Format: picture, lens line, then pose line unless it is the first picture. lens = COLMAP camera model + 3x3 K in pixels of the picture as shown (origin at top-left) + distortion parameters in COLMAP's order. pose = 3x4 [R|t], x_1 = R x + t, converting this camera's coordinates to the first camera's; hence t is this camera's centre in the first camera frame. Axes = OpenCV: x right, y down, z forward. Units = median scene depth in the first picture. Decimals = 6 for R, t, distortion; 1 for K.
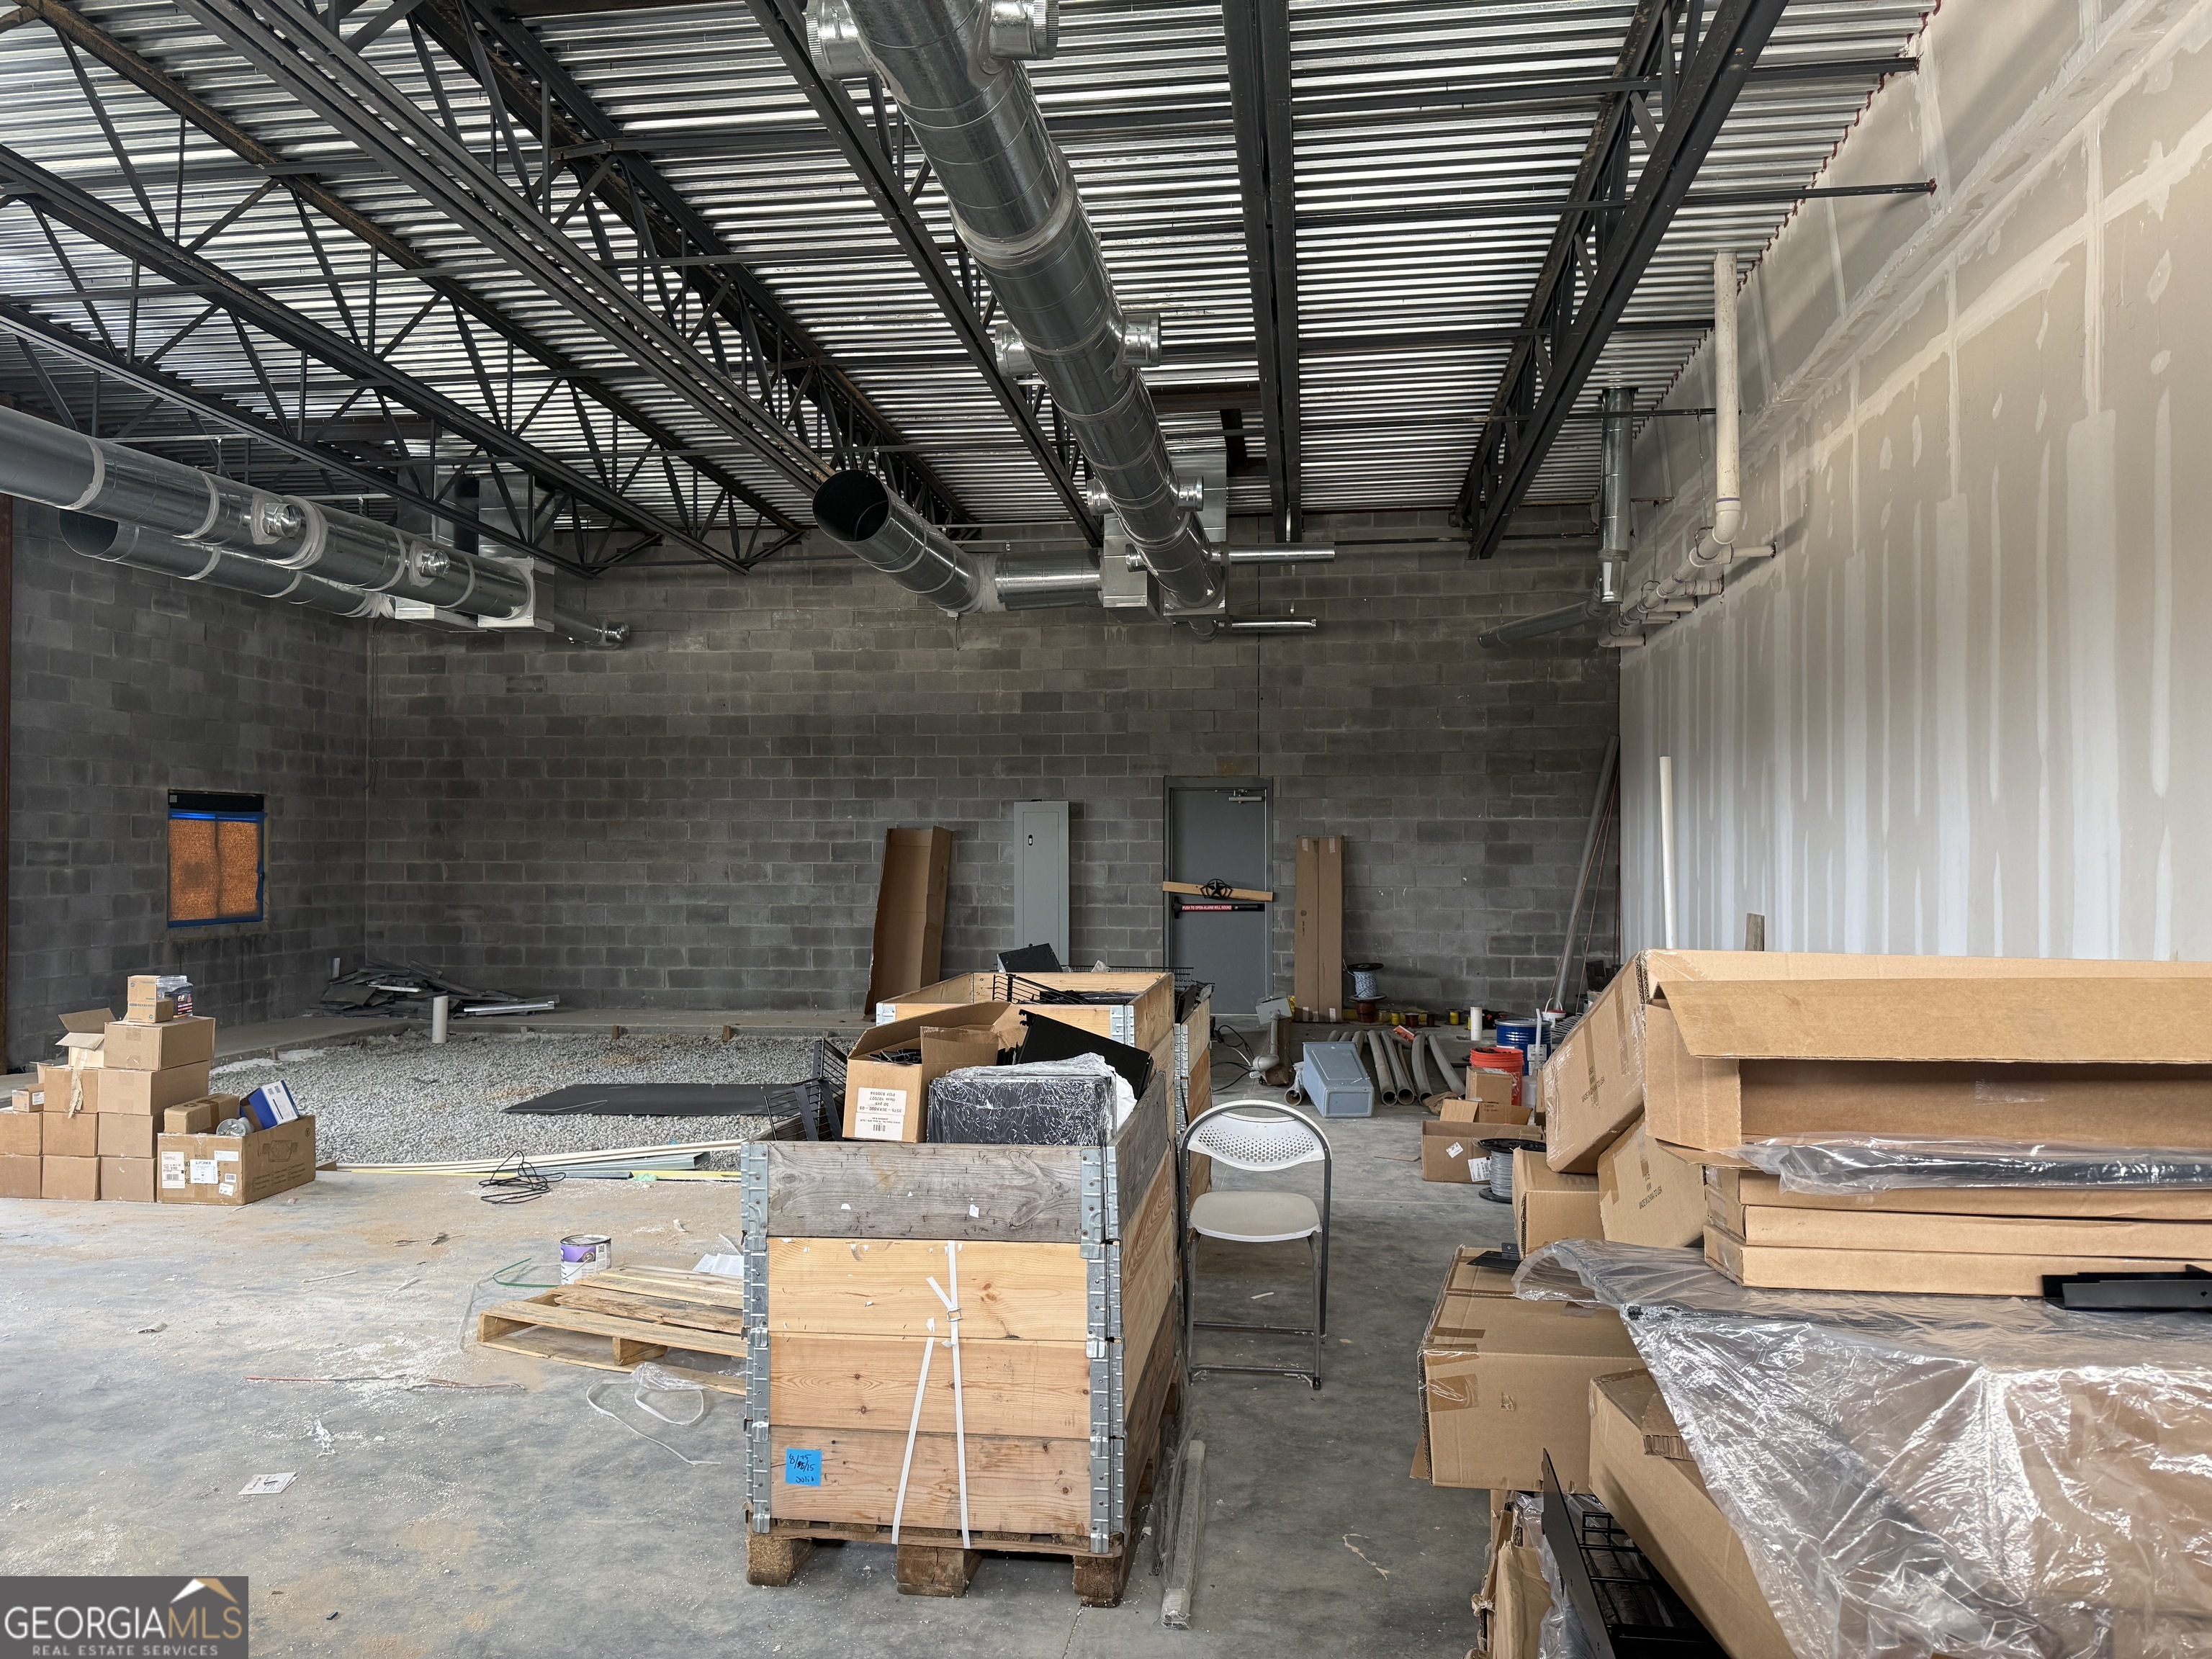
lens RADIAL K [[1524.7, 0, 1104.6], [0, 1524.7, 835.1], [0, 0, 1]] dist [0.031327, -0.042320]
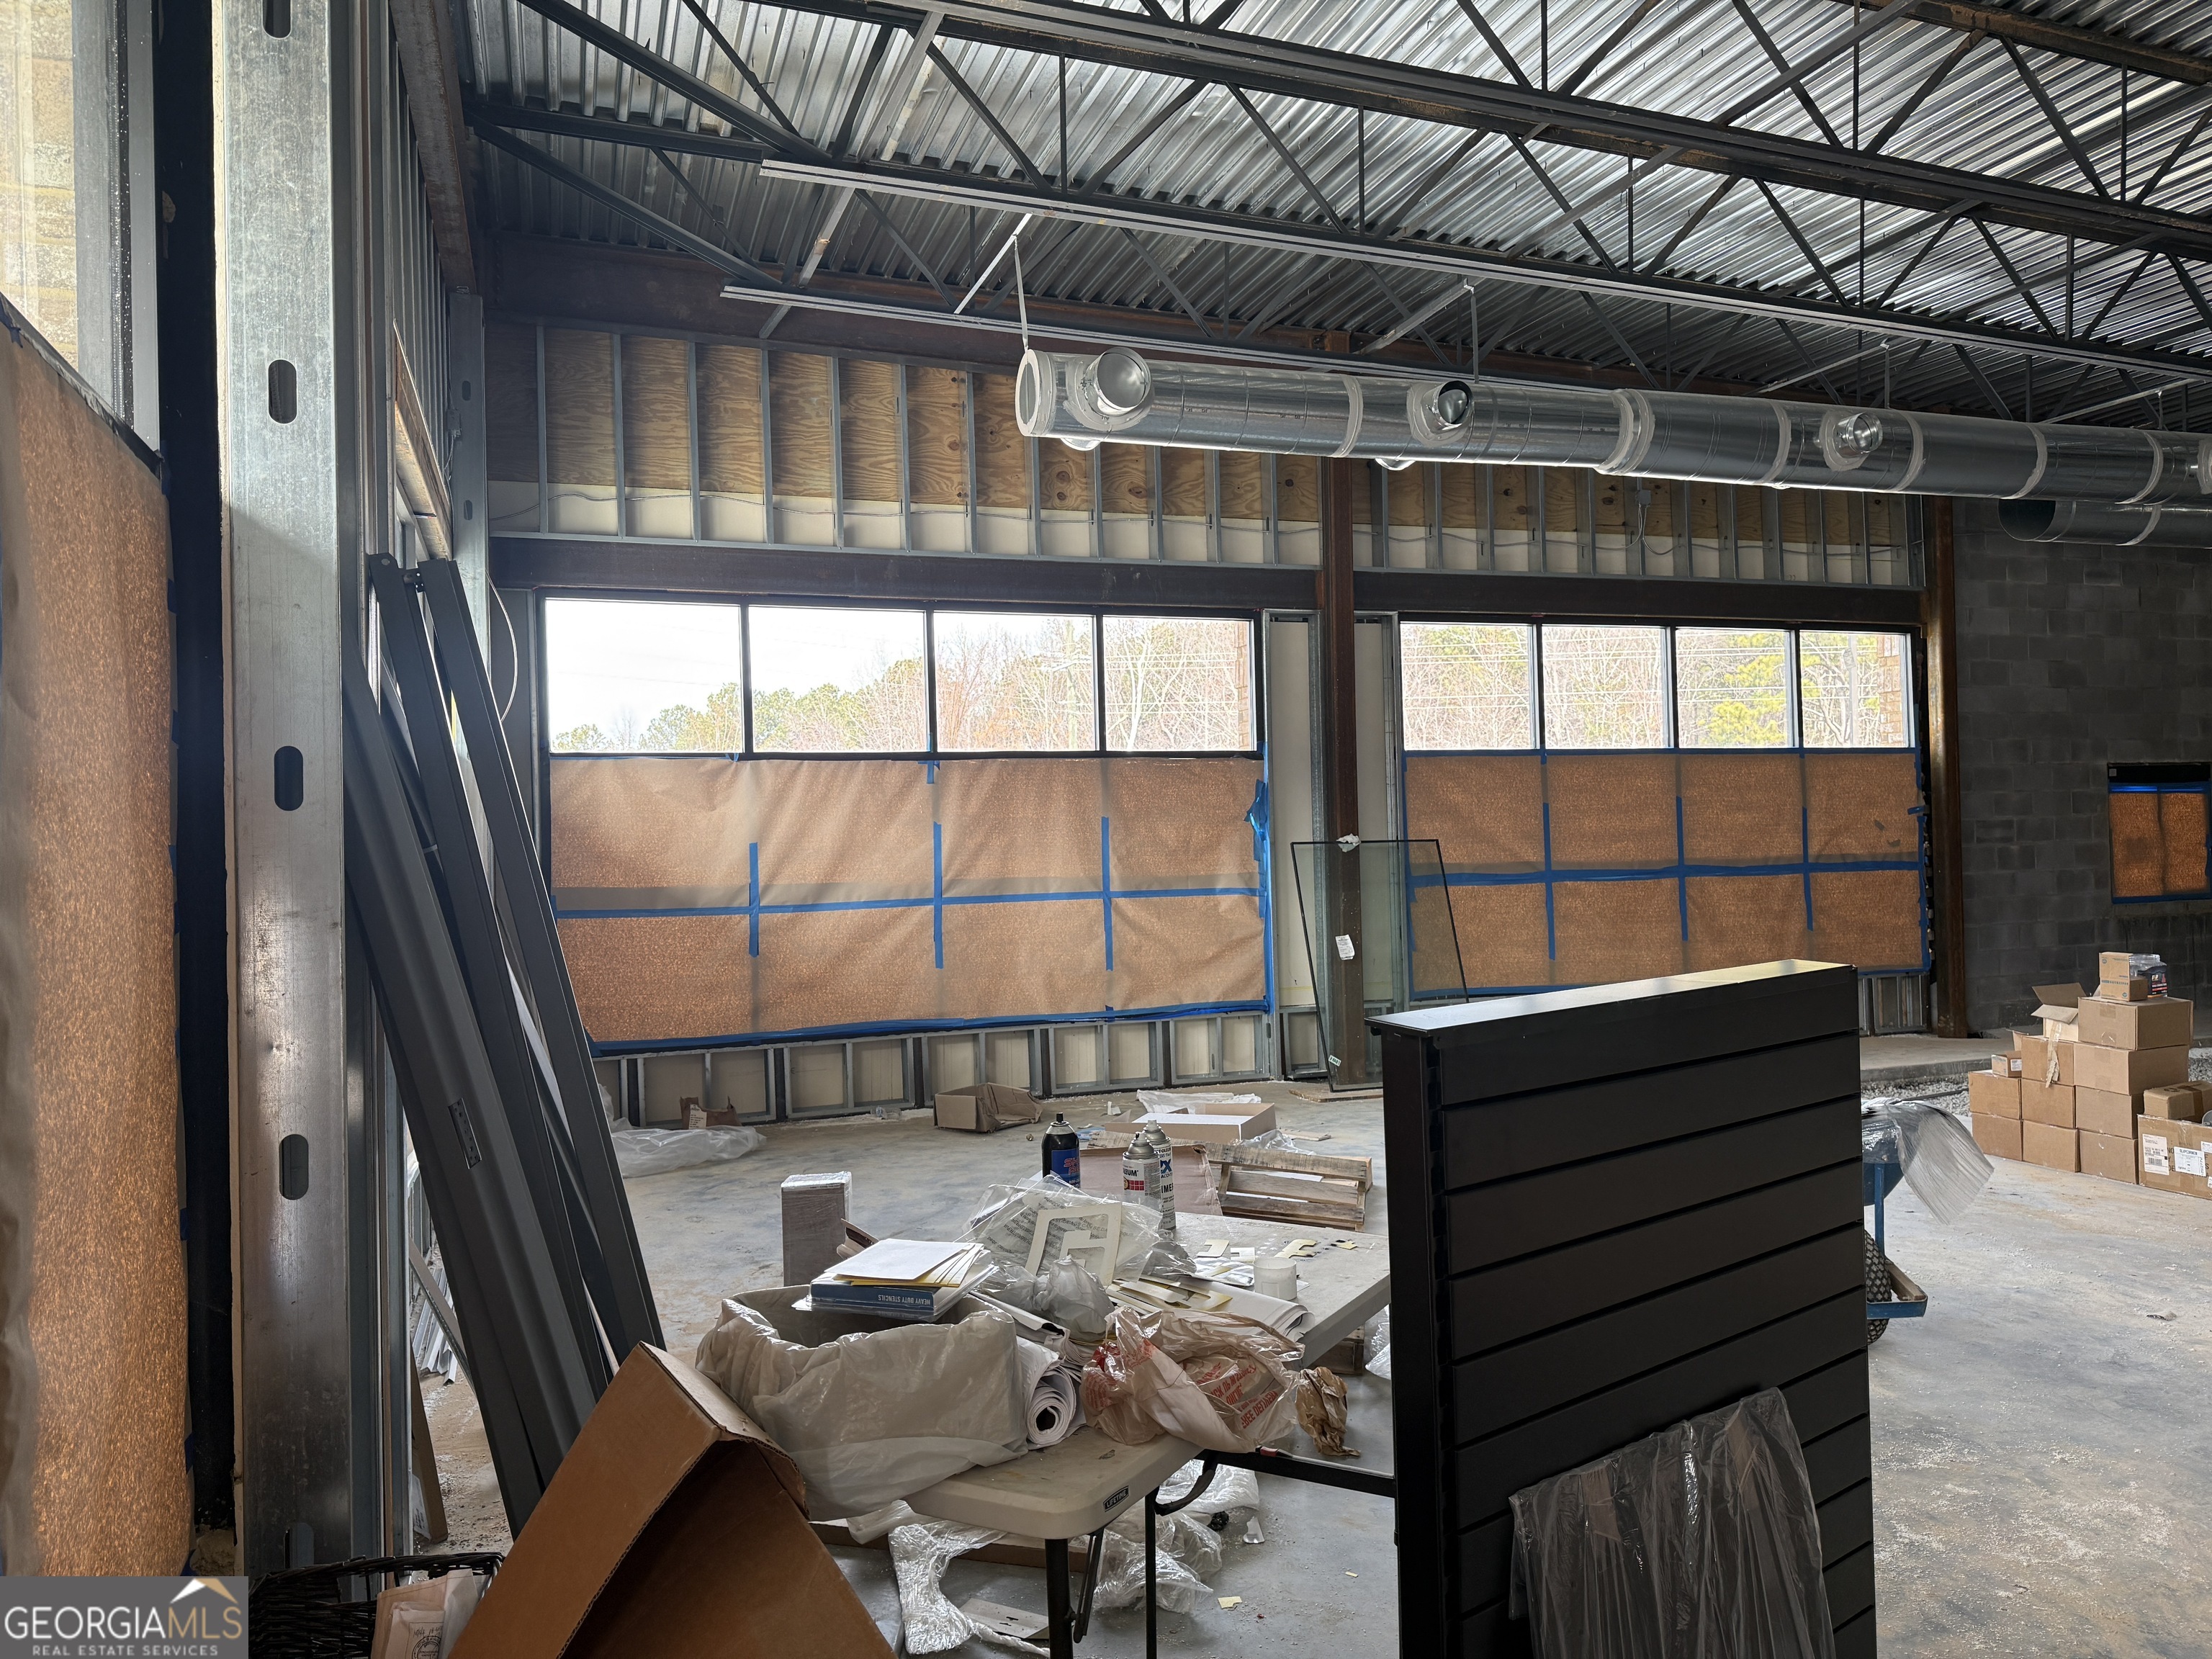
lens RADIAL K [[1524.7, 0, 1104.6], [0, 1524.7, 835.1], [0, 0, 1]] dist [0.031327, -0.042320]
pose [[0.440466, -0.020069, -0.897545, -0.013245], [0.034346, 0.999395, -0.005491, -0.000440], [0.897112, -0.028408, 0.440889, -0.008677]]
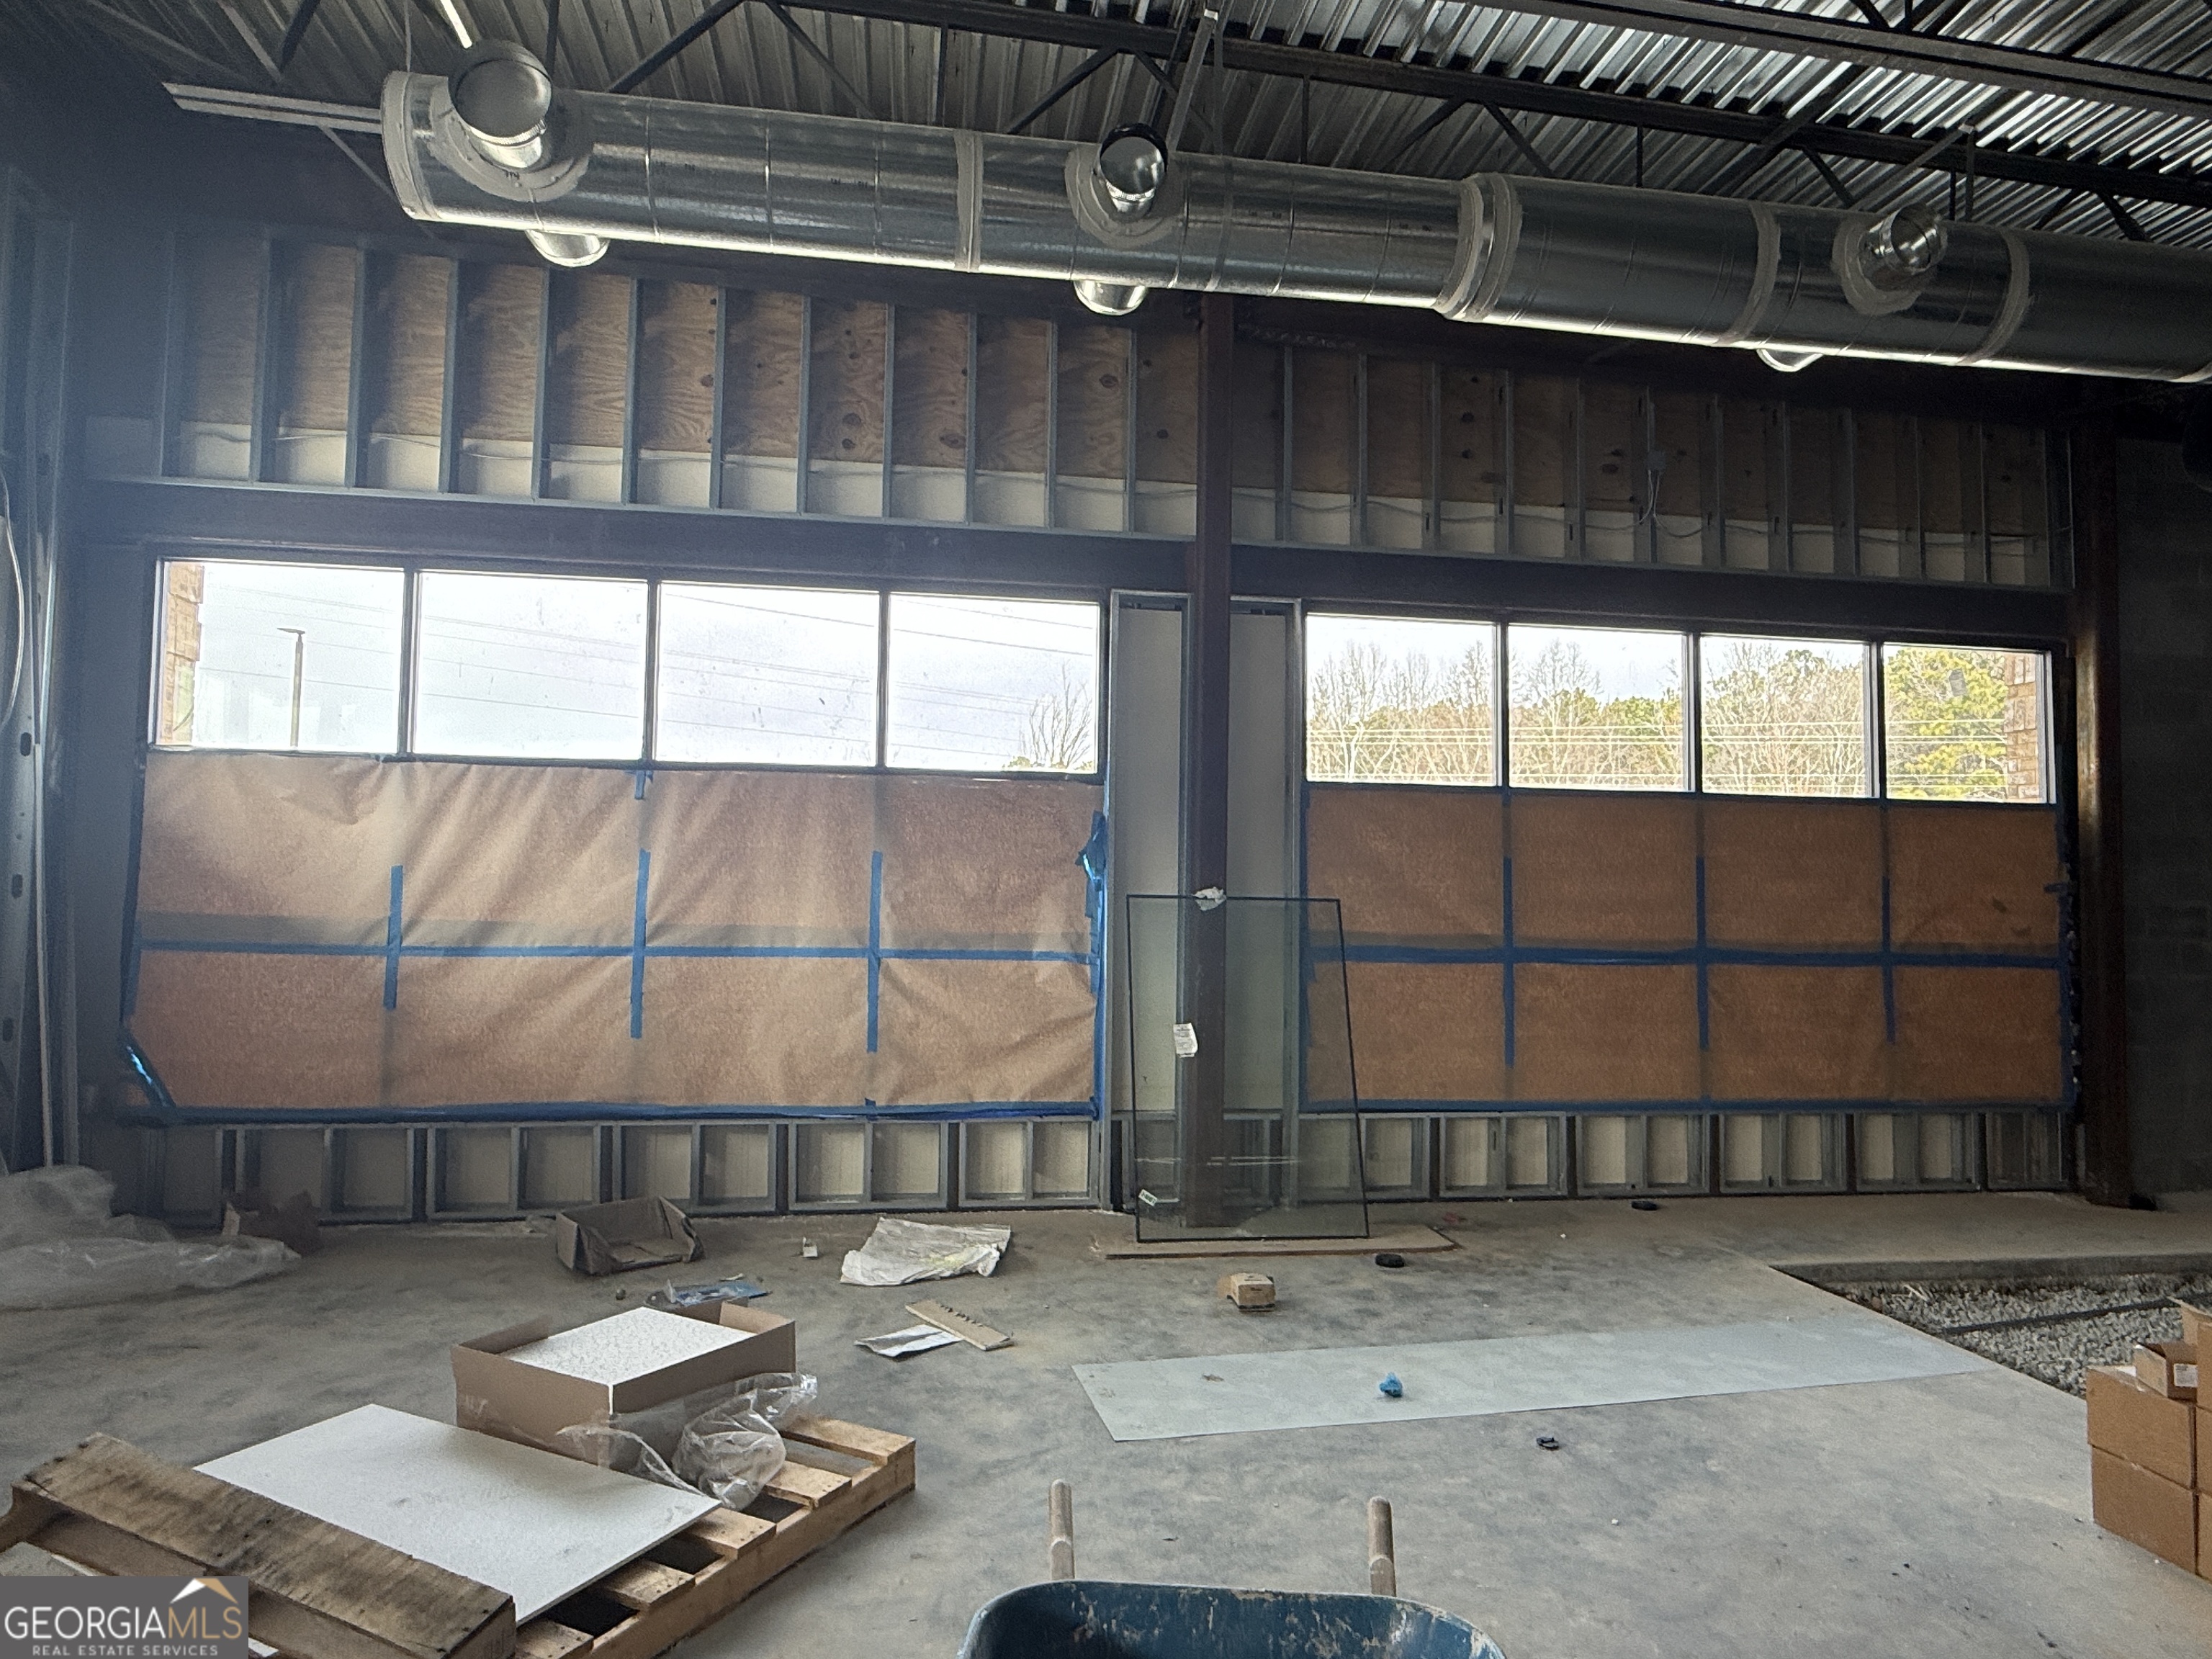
lens RADIAL K [[1292.7, 0, 1111.7], [0, 1292.7, 840.6], [0, 0, 1]] dist [0.002127, -0.000396]
pose [[0.278392, -0.043065, -0.959502, -0.182139], [-0.006217, 0.998893, -0.046637, 0.004393], [0.960448, 0.018948, 0.277816, 0.260571]]
